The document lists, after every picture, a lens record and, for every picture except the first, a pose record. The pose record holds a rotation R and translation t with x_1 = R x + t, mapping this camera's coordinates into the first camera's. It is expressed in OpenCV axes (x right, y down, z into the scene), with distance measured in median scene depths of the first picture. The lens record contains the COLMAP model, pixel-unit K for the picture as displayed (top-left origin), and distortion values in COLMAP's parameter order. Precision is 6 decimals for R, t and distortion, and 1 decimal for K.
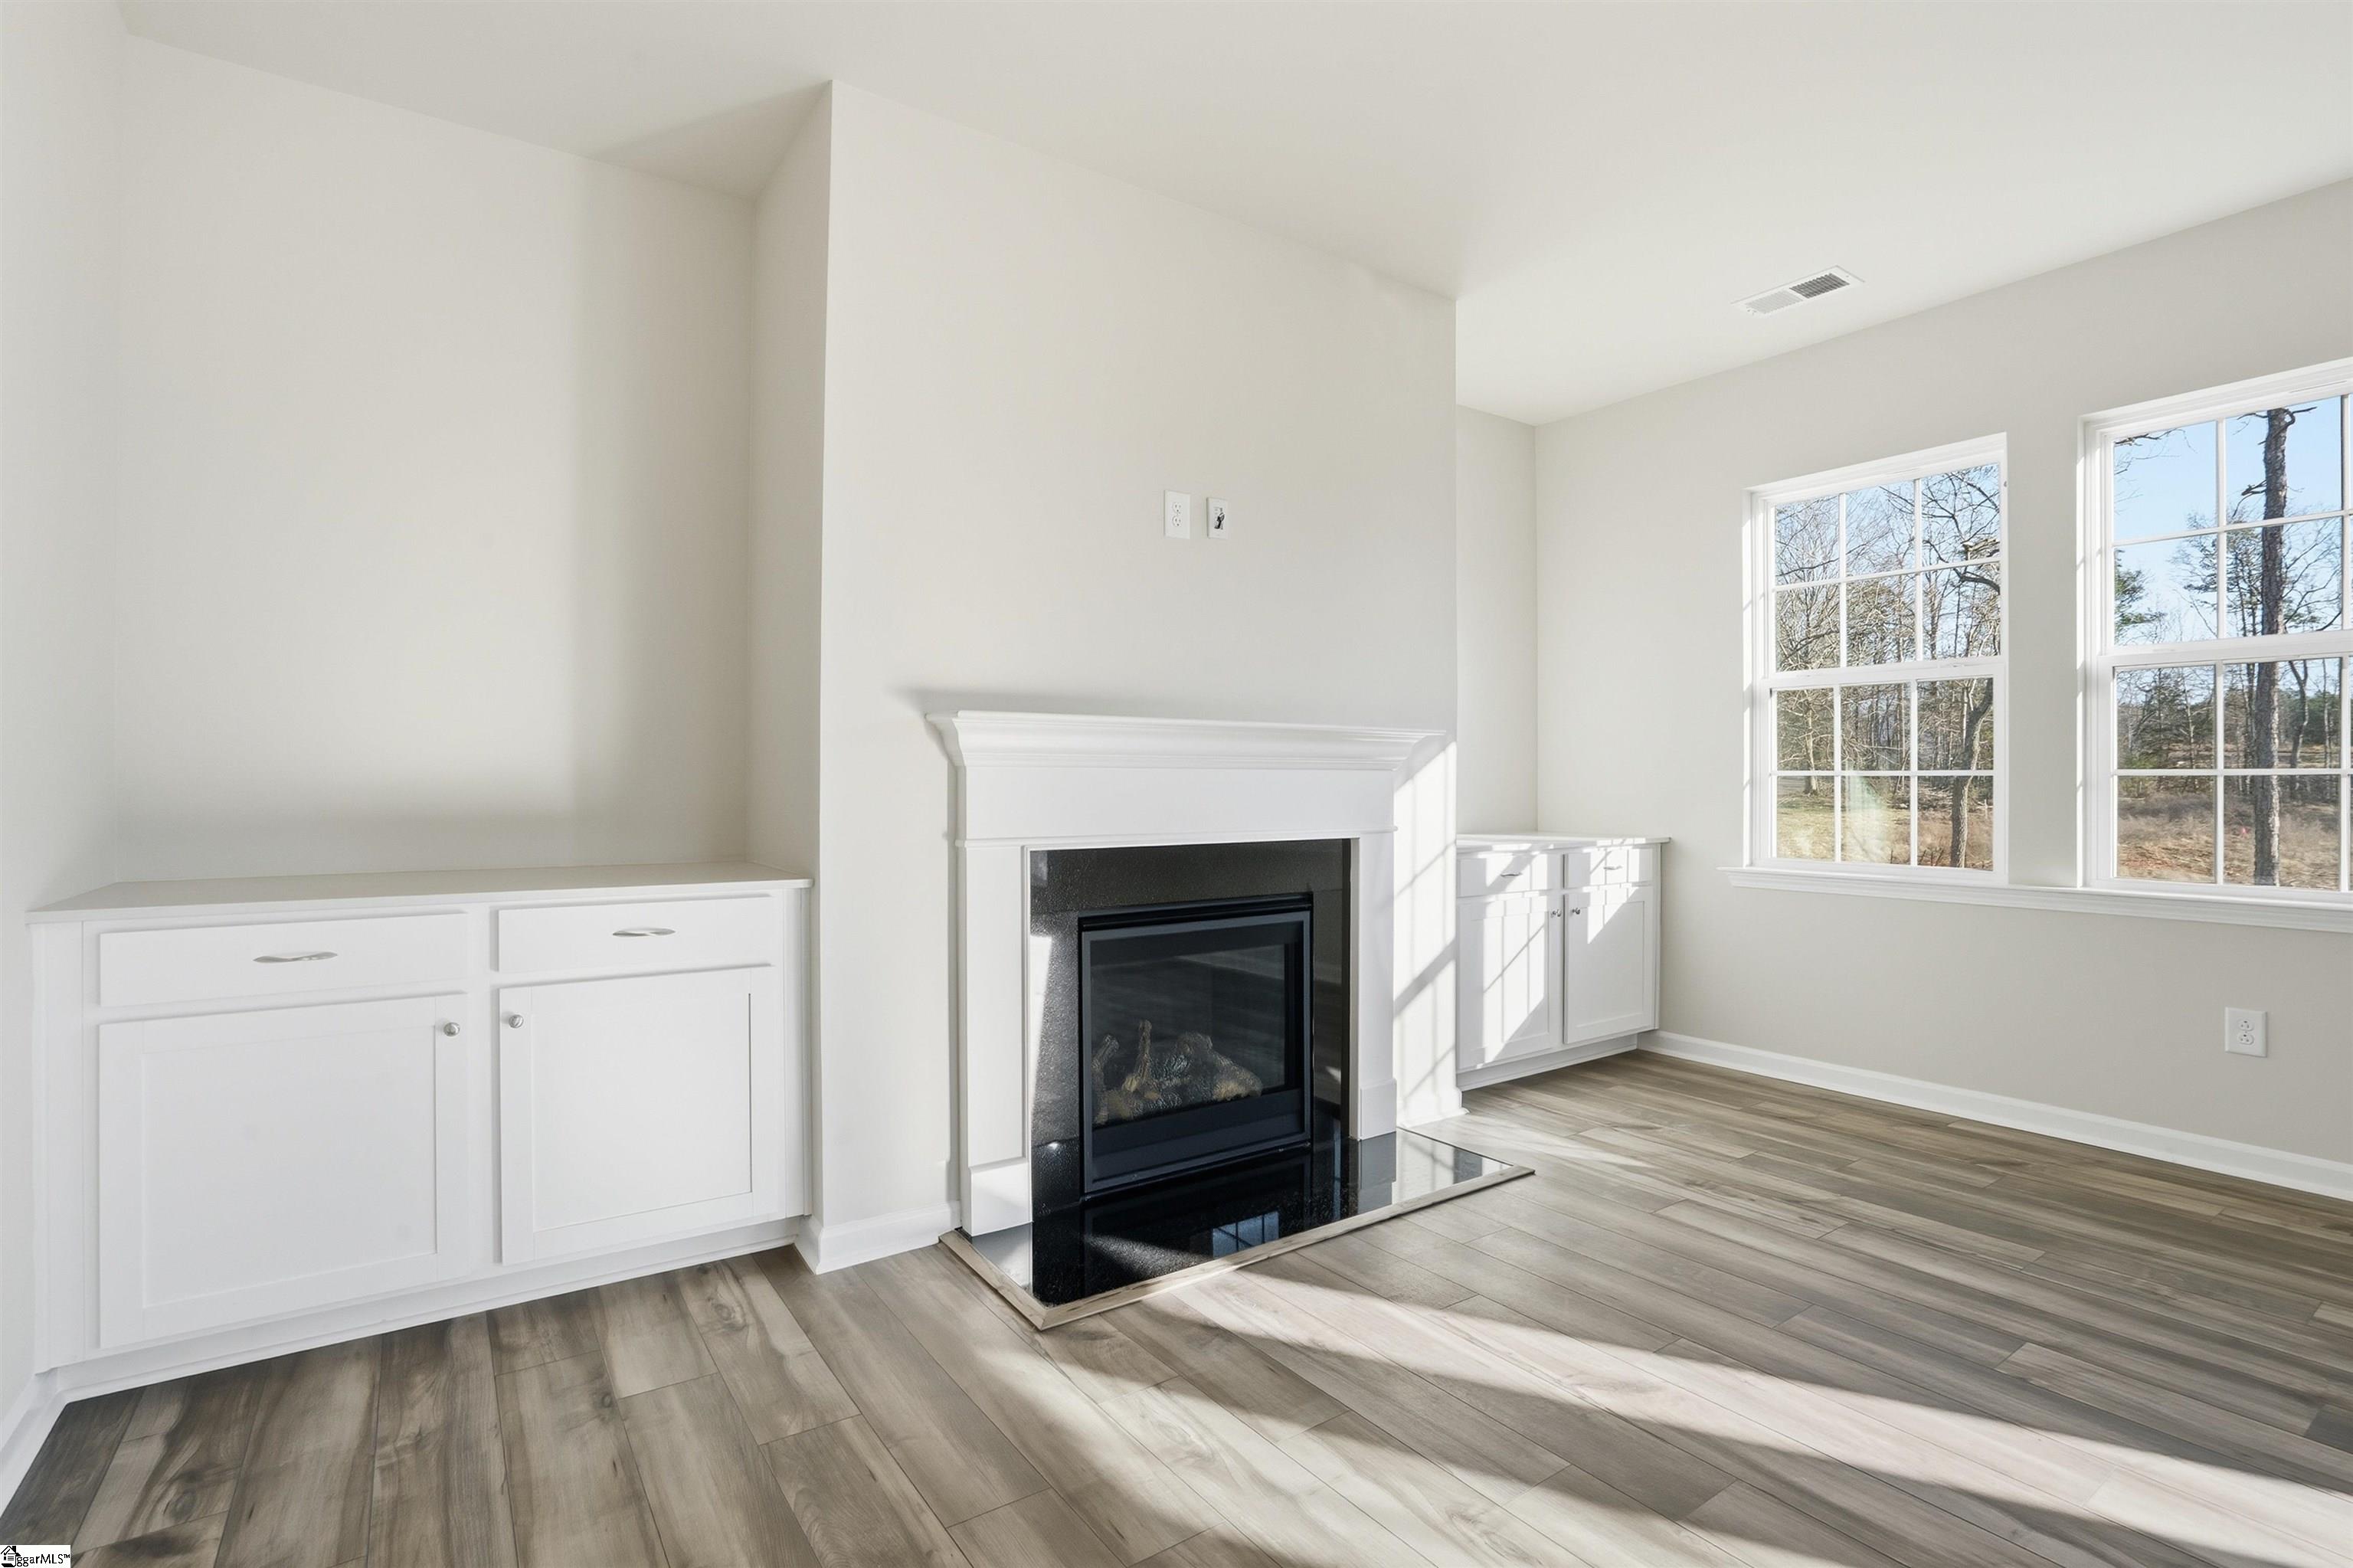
lens RADIAL K [[1081.7, 0, 1177.2], [0, 1081.7, 778.8], [0, 0, 1]] dist [-0.050632, 0.014167]
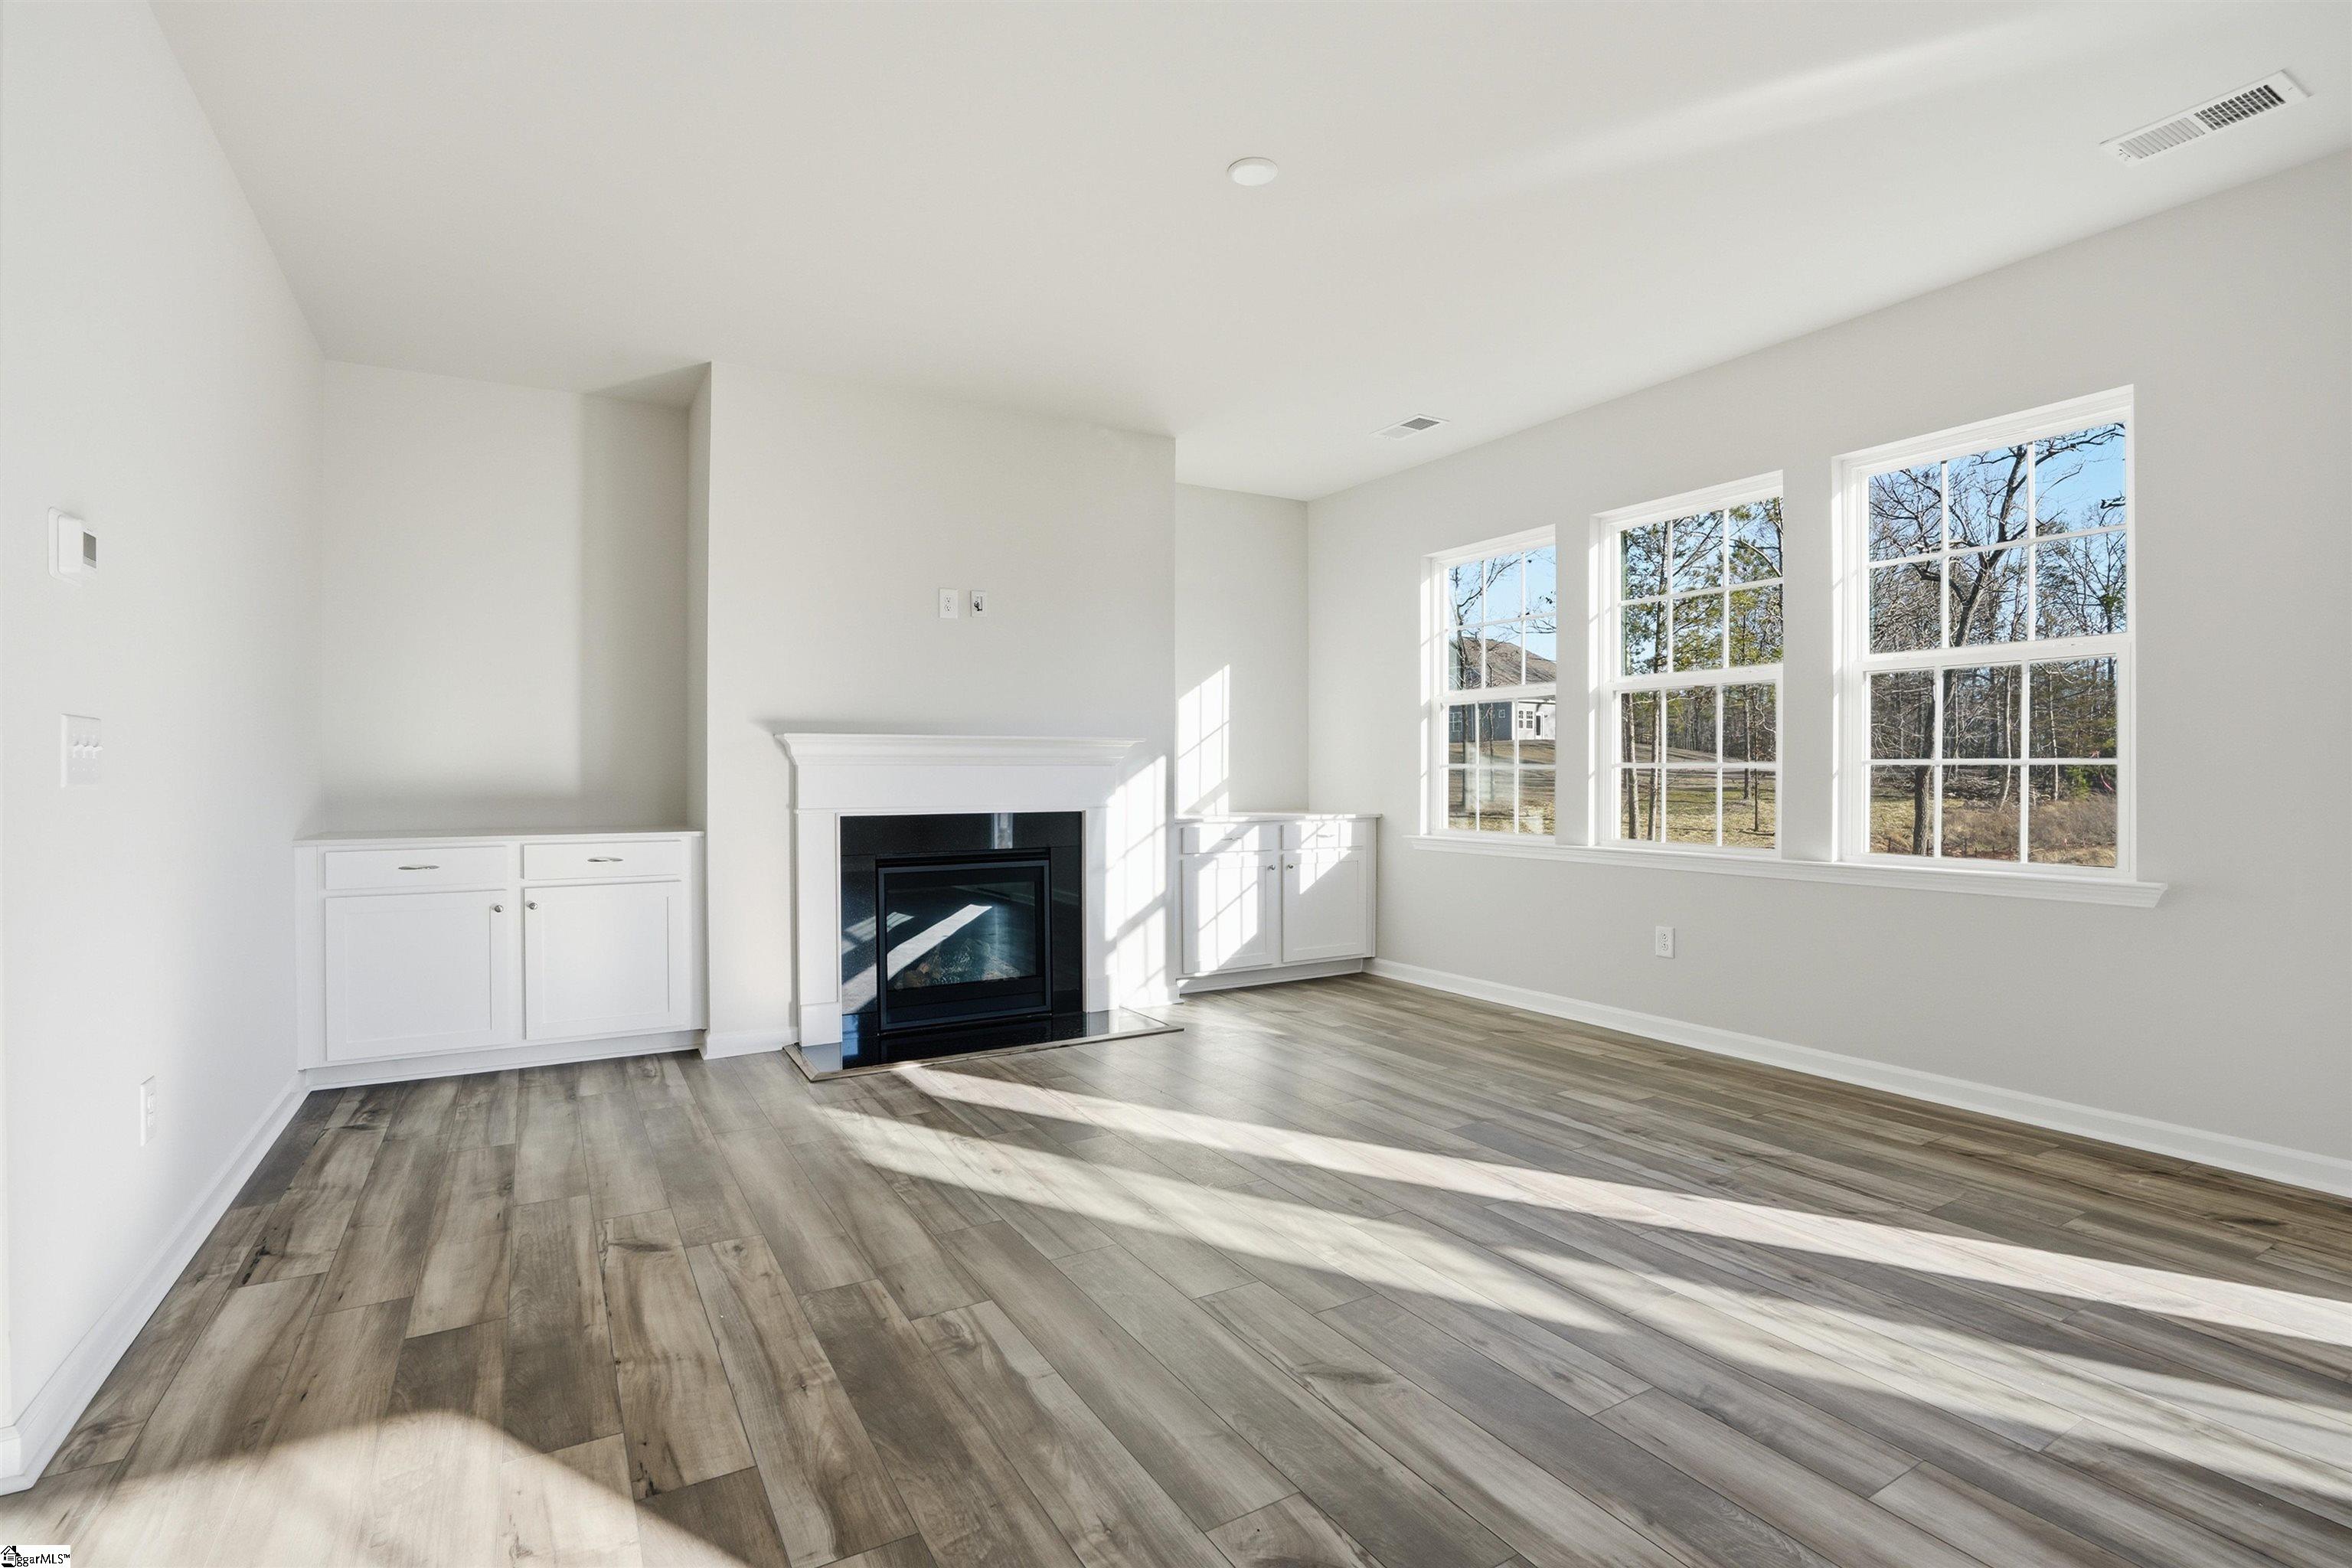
lens RADIAL K [[1081.2, 0, 1176.7], [0, 1081.2, 778.8], [0, 0, 1]] dist [-0.050632, 0.014167]
pose [[0.997573, -0.003556, -0.069543, 0.480702], [0.004013, 0.999971, 0.006431, 0.001122], [0.069518, -0.006694, 0.997558, -0.589685]]
